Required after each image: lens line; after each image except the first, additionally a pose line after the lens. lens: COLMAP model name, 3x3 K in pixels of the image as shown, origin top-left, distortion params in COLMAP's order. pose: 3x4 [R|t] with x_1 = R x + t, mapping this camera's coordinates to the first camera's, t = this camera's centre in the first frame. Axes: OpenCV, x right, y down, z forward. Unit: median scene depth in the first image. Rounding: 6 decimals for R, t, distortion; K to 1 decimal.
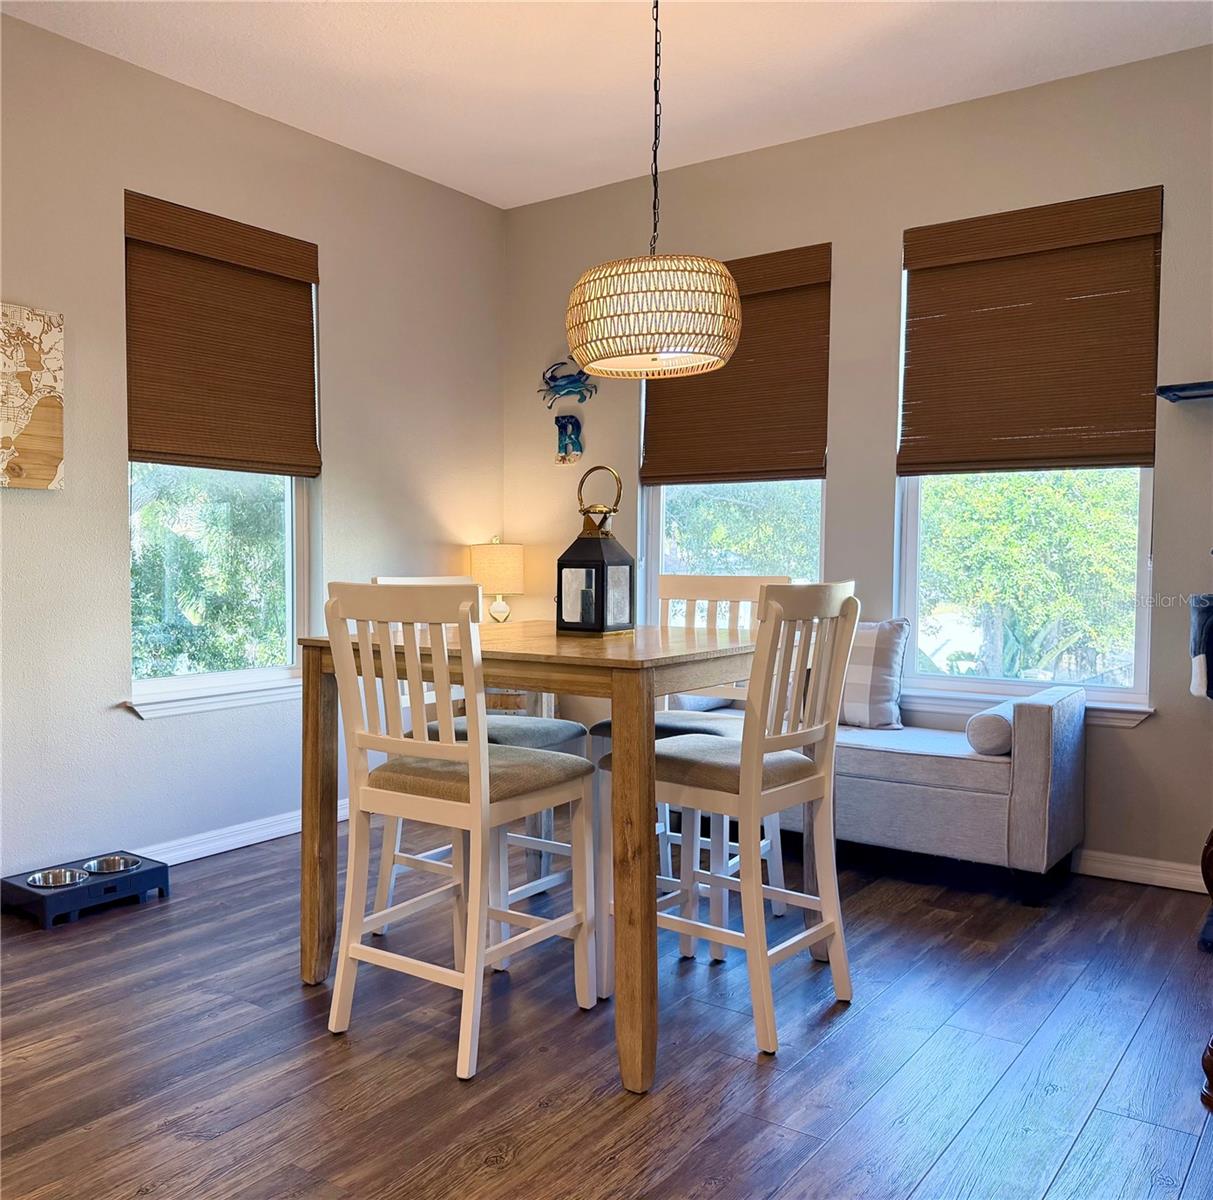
lens RADIAL K [[1002.3, 0, 585.8], [0, 1002.3, 574.1], [0, 0, 1]] dist [-0.003030, -0.030877]
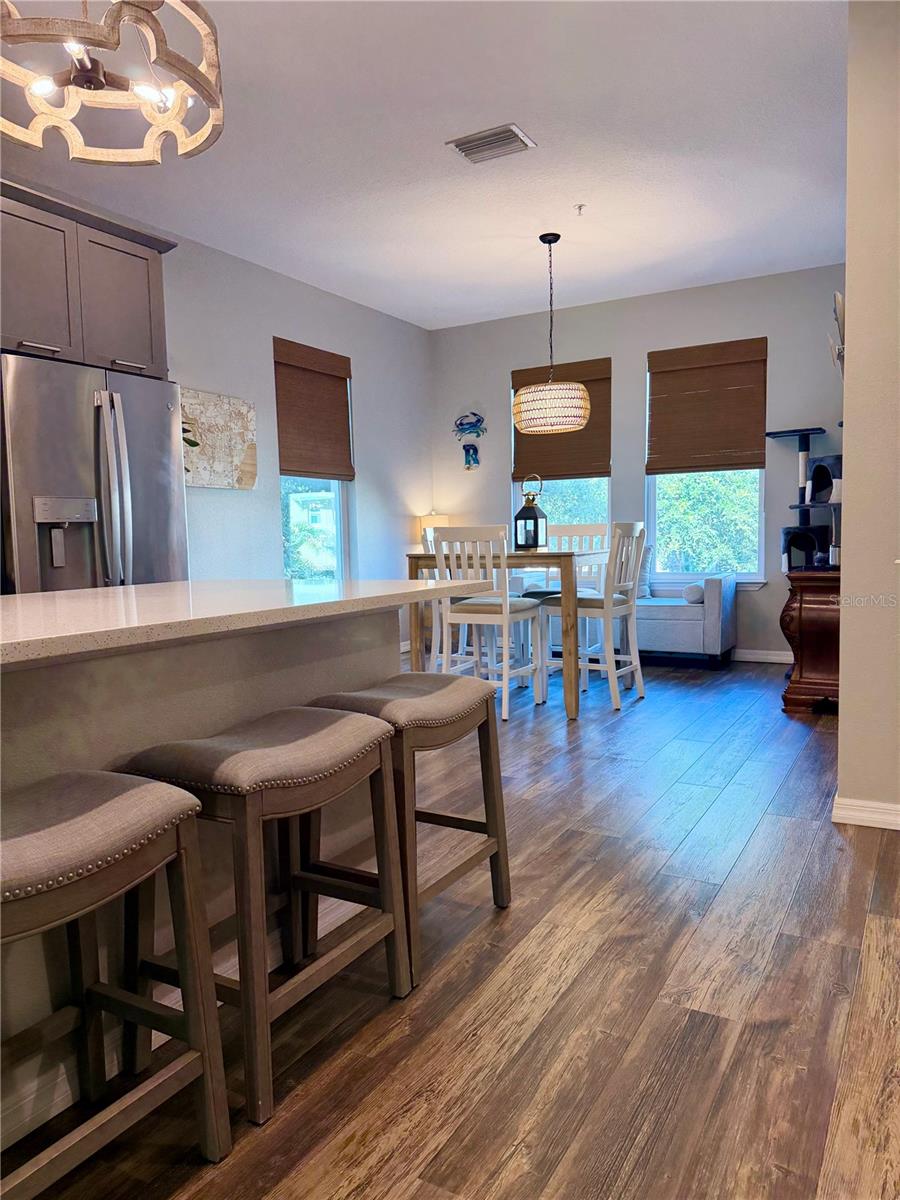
lens RADIAL K [[843.7, 0, 448.3], [0, 843.7, 601.3], [0, 0, 1]] dist [-0.002335, -0.001426]
pose [[0.989738, -0.038772, 0.137531, -0.343534], [0.030875, 0.997775, 0.059093, 0.045717], [-0.139517, -0.054241, 0.988733, -0.672357]]
